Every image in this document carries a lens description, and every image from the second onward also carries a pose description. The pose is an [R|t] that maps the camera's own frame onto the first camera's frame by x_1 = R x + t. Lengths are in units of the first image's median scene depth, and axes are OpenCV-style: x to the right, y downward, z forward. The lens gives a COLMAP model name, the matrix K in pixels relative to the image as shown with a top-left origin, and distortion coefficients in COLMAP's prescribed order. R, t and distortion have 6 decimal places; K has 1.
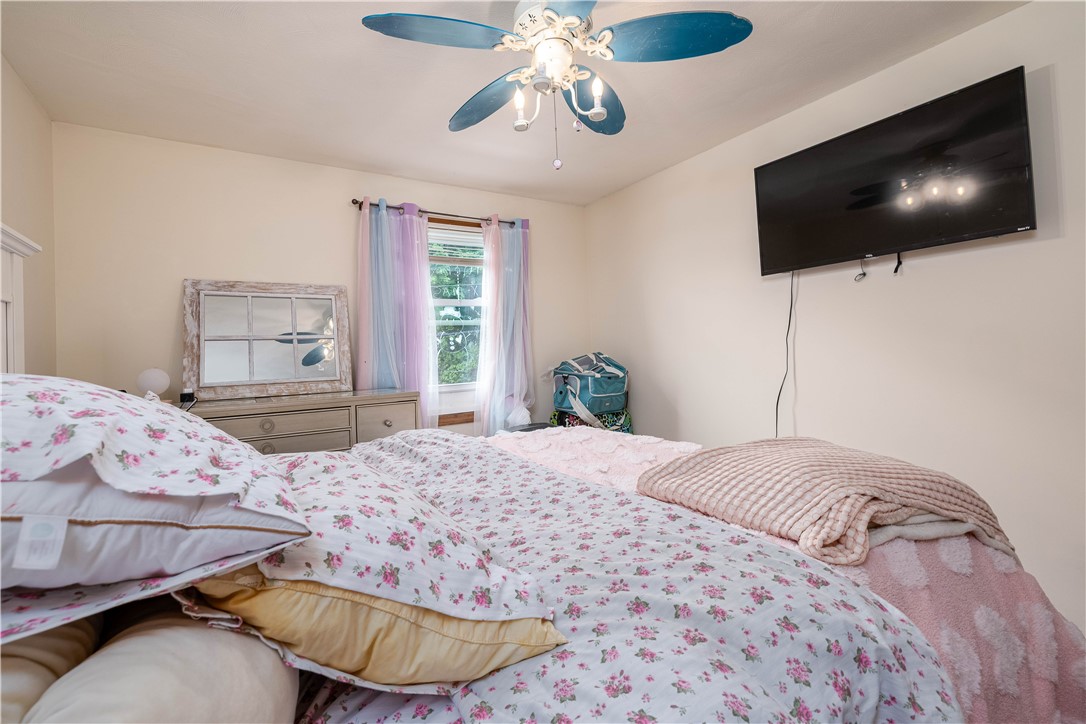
lens RADIAL K [[441.5, 0, 542.3], [0, 441.5, 348.8], [0, 0, 1]] dist [-0.000339, -0.000082]
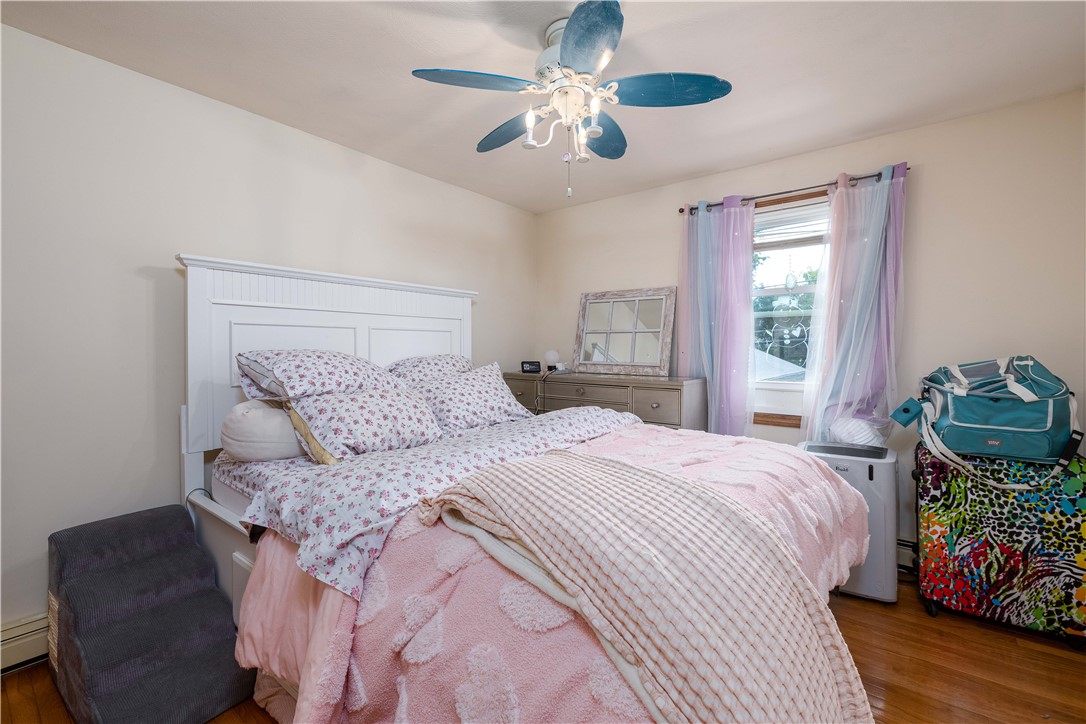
lens RADIAL K [[464.7, 0, 543.0], [0, 464.7, 362.0], [0, 0, 1]] dist [-0.002162, -0.000480]
pose [[0.369491, 0.068430, -0.926711, 0.528025], [-0.011120, 0.997539, 0.069227, -0.022679], [0.929168, -0.015274, 0.369343, 0.208347]]
